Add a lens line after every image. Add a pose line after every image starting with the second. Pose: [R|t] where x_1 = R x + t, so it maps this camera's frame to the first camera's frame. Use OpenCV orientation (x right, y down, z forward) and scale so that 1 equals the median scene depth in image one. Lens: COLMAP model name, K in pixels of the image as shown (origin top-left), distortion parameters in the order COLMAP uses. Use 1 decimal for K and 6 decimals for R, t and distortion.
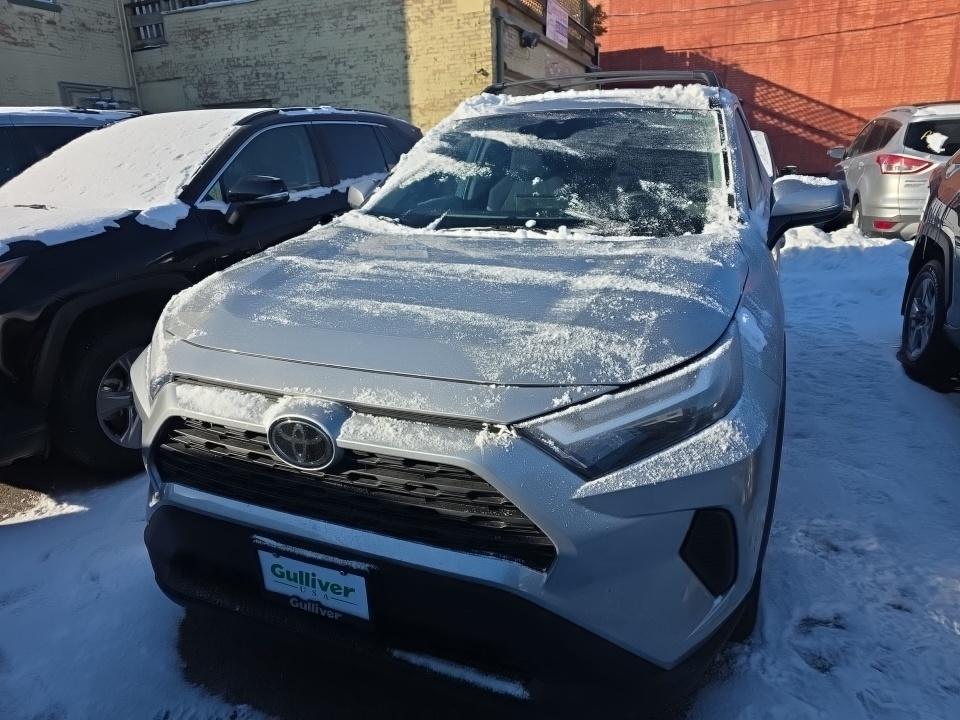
lens RADIAL K [[548.2, 0, 480.8], [0, 548.2, 357.6], [0, 0, 1]] dist [0.044934, -0.028159]
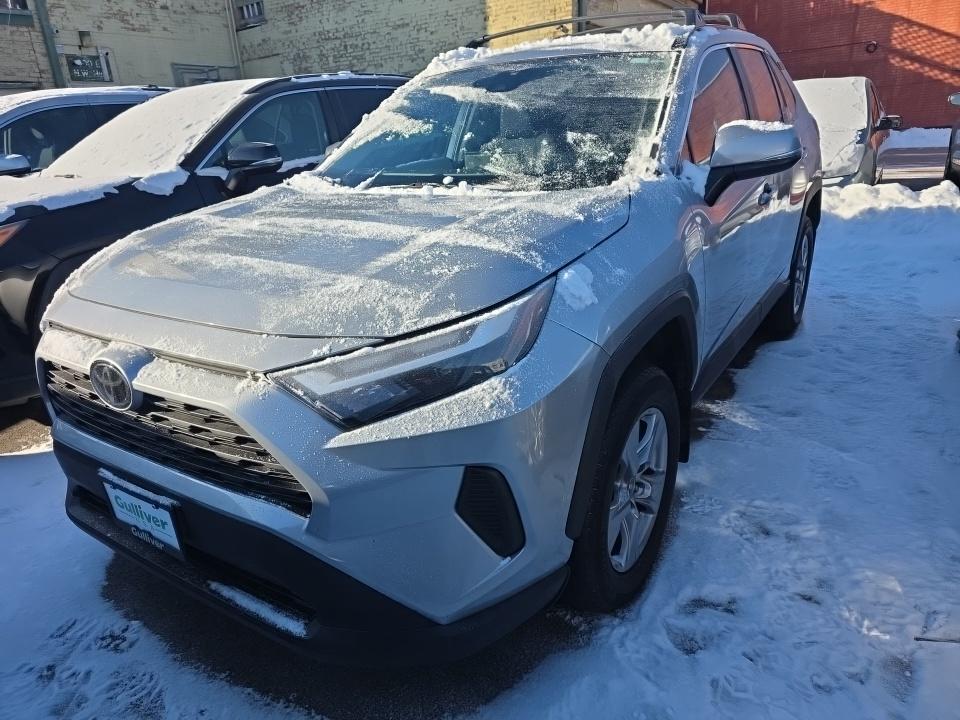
lens RADIAL K [[548.2, 0, 480.8], [0, 548.2, 357.6], [0, 0, 1]] dist [0.044934, -0.028159]
pose [[0.986323, 0.031975, -0.161692, 0.309093], [-0.023314, 0.998204, 0.055181, 0.014260], [0.163166, -0.050657, 0.985297, 0.029887]]
